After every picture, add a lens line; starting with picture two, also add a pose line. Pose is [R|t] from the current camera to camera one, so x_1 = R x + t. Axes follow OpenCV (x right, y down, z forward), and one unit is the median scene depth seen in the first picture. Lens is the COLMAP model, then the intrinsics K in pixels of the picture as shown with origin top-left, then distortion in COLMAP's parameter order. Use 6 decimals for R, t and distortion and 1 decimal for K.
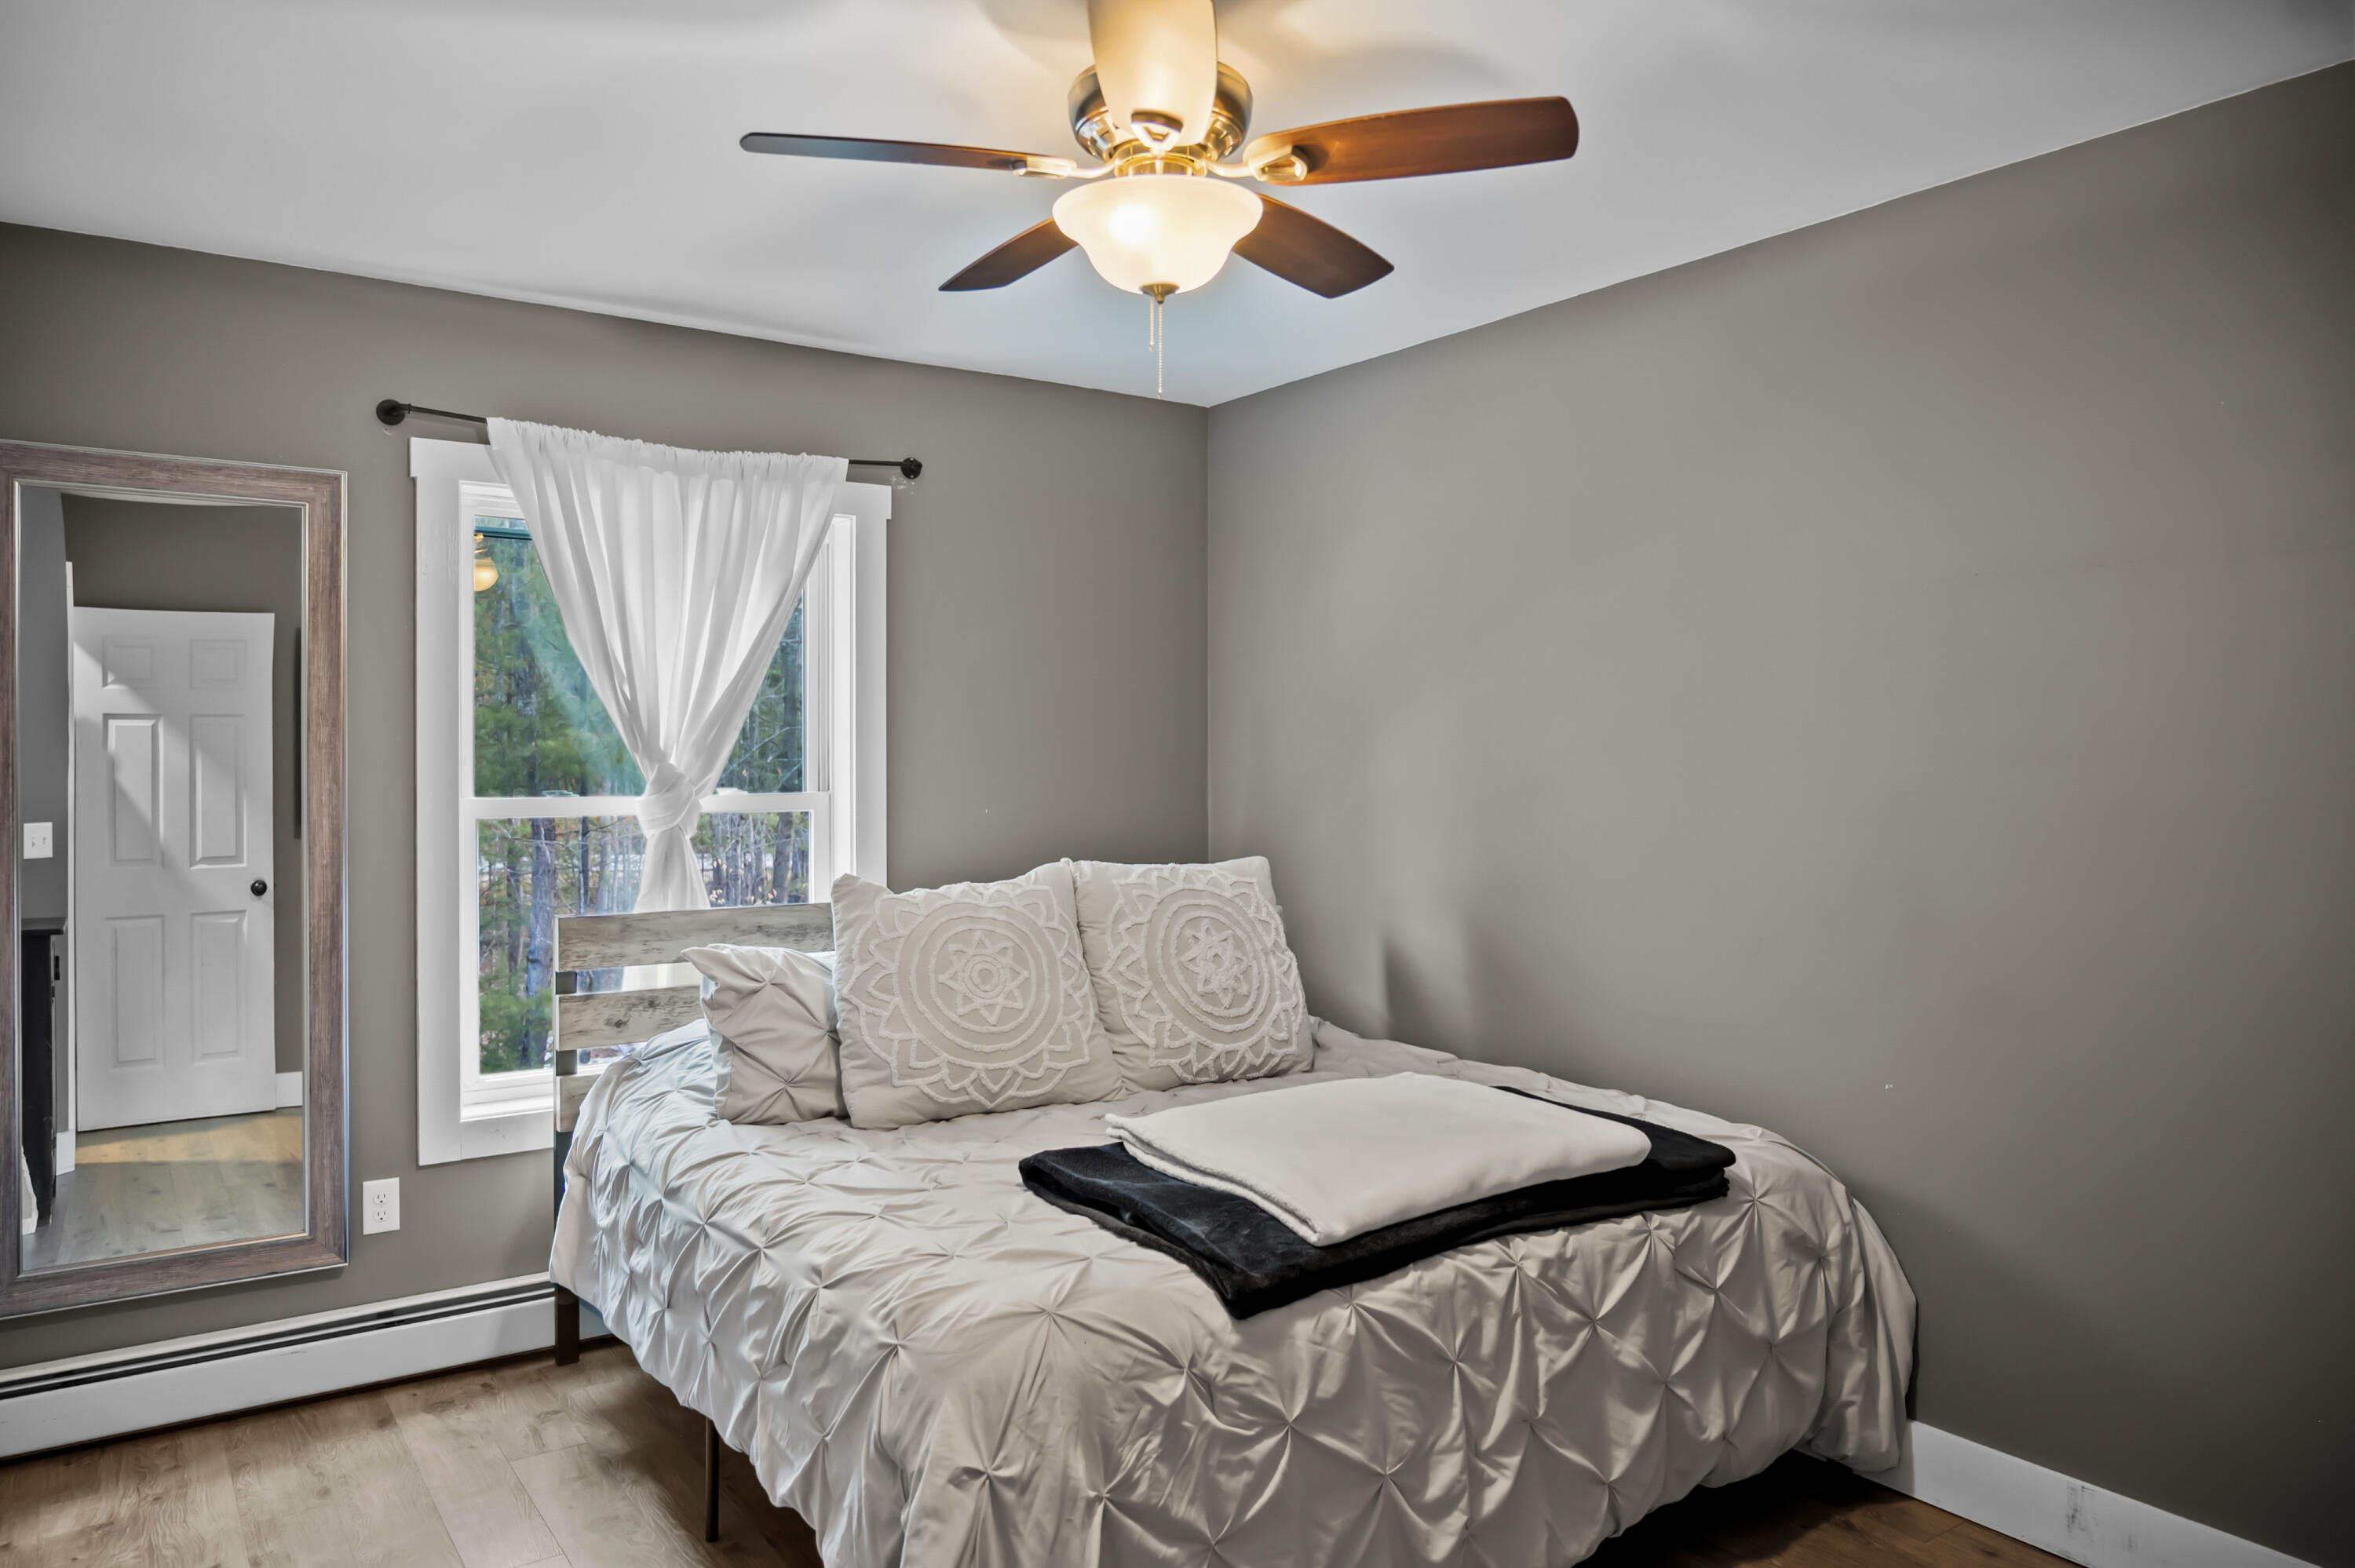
lens RADIAL K [[1565.8, 0, 1175.4], [0, 1565.8, 792.9], [0, 0, 1]] dist [-0.008993, 0.002366]
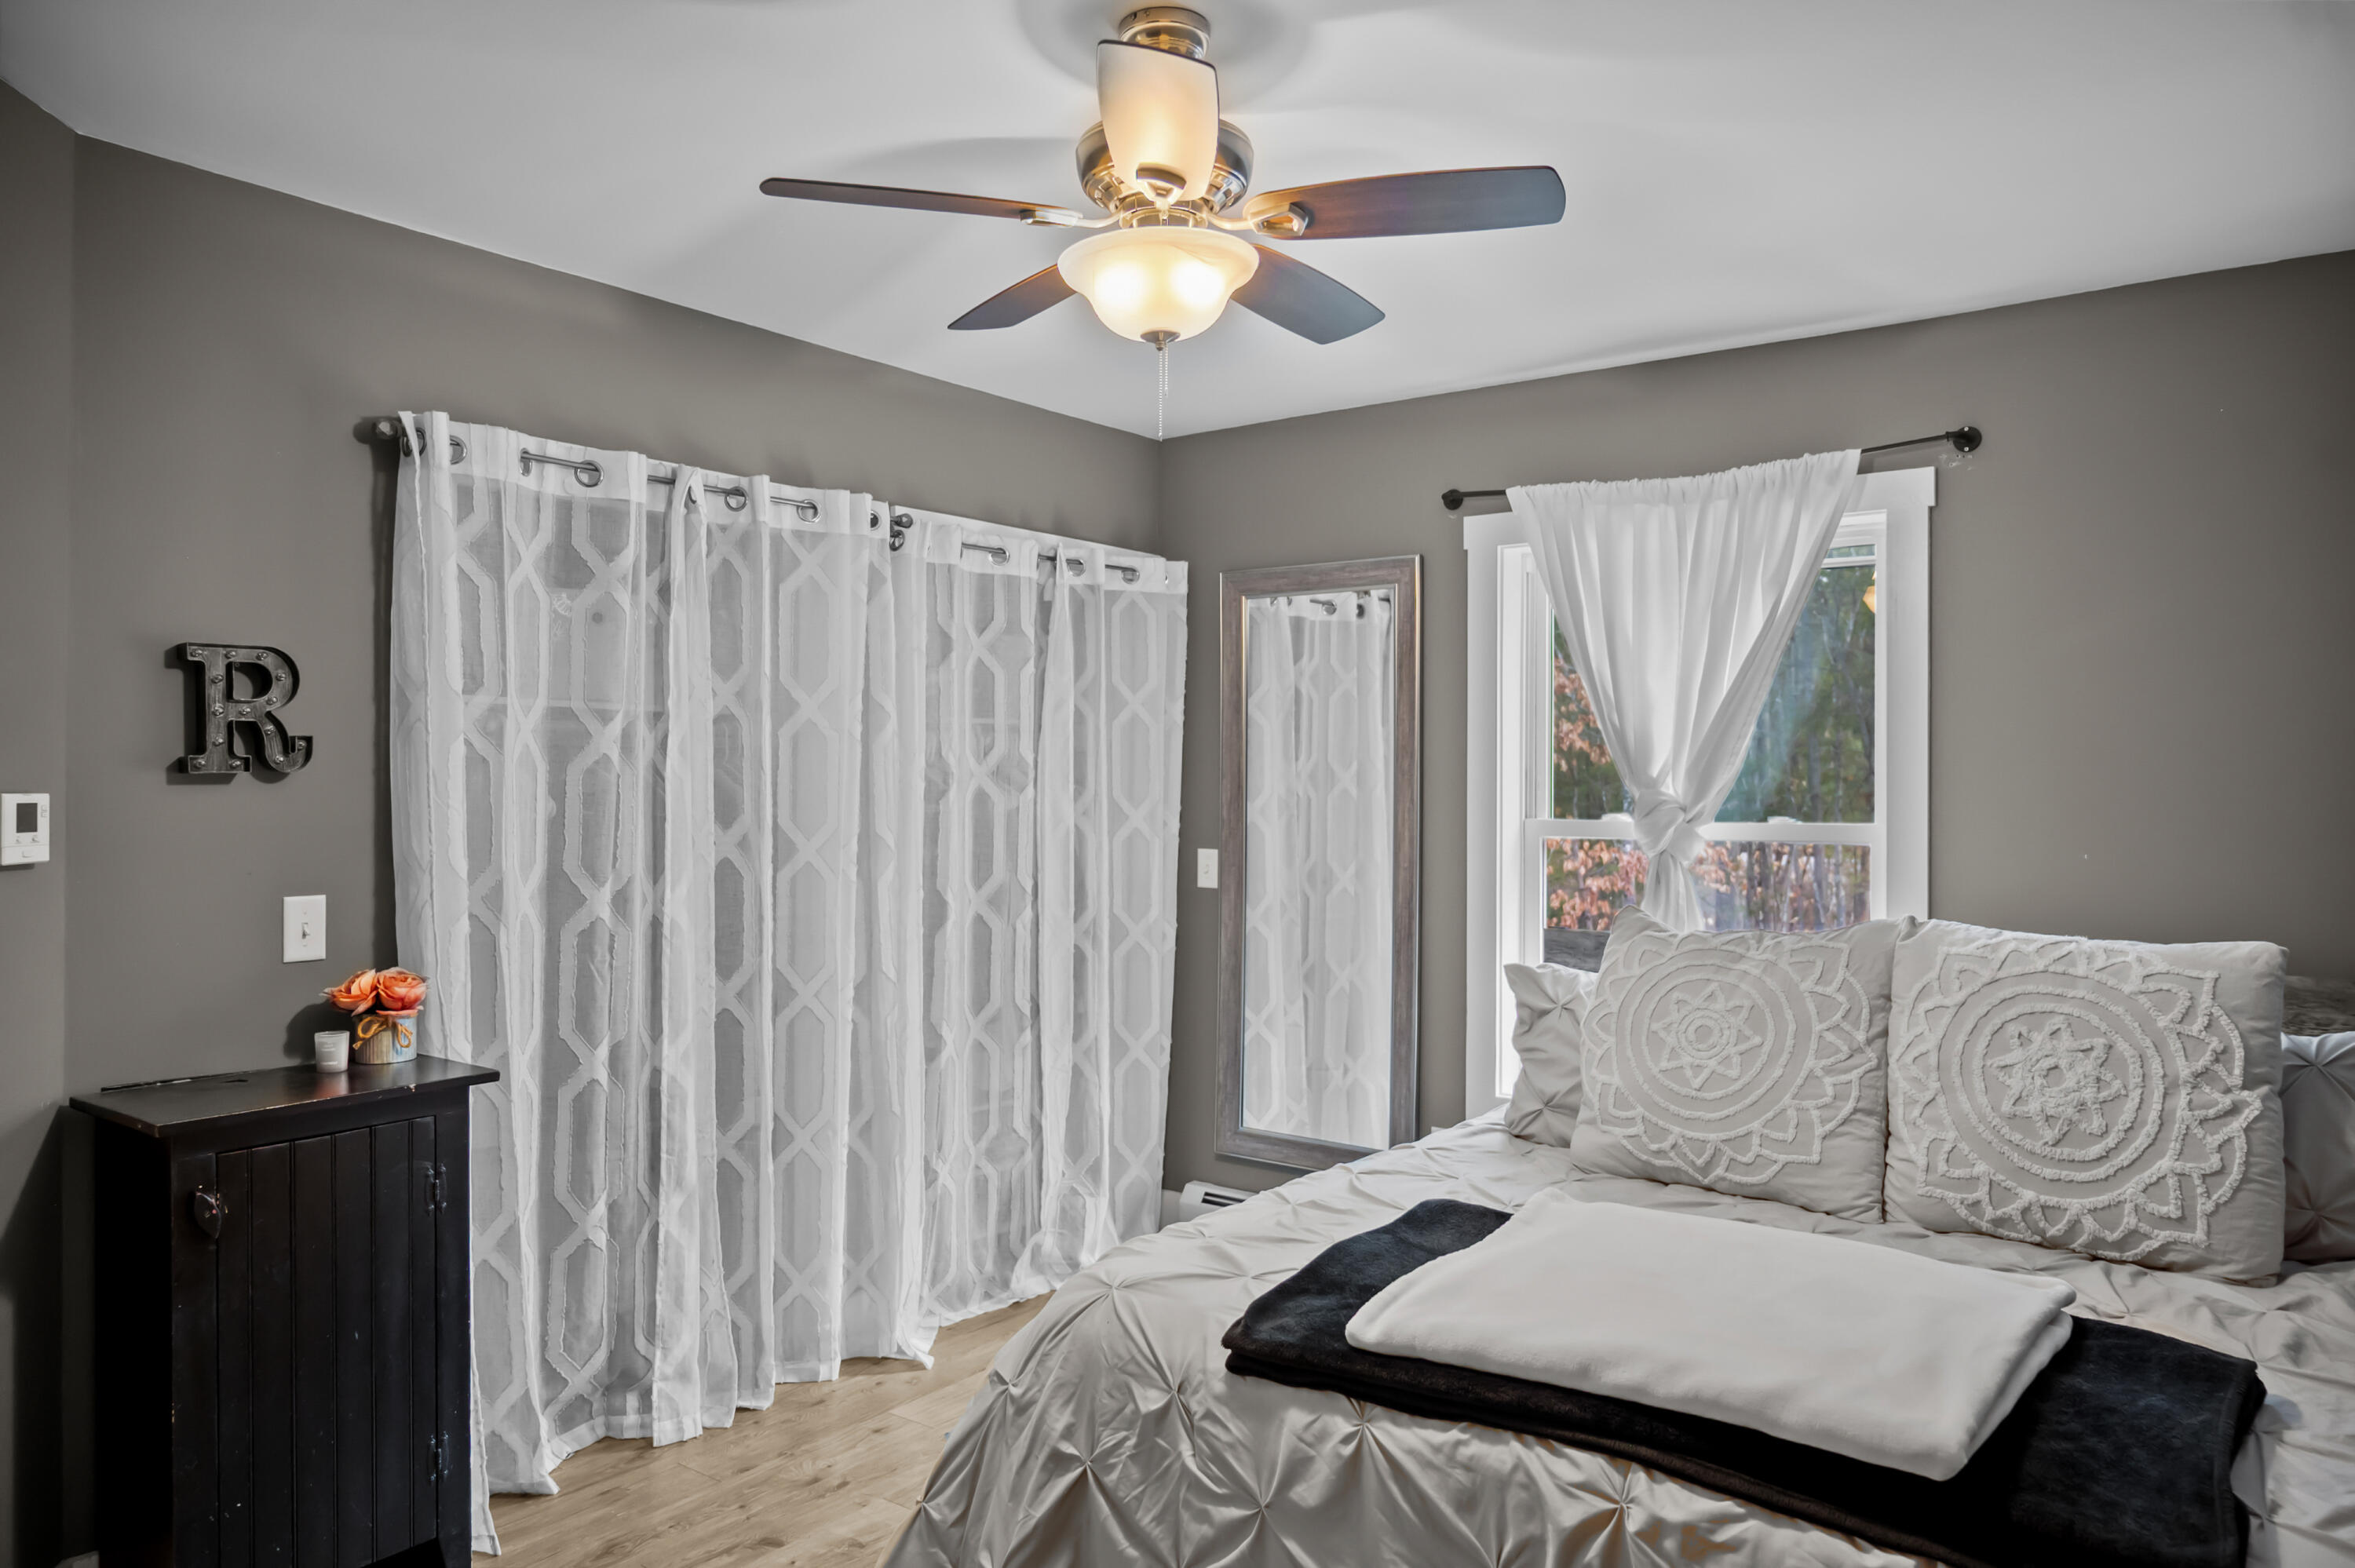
lens RADIAL K [[1575.9, 0, 1177.5], [0, 1575.9, 784.0], [0, 0, 1]] dist [-0.001571, -0.000537]
pose [[0.317303, 0.007742, -0.948293, 0.638544], [-0.022817, 0.999740, 0.000527, -0.018289], [0.948050, 0.021470, 0.317397, 0.436336]]
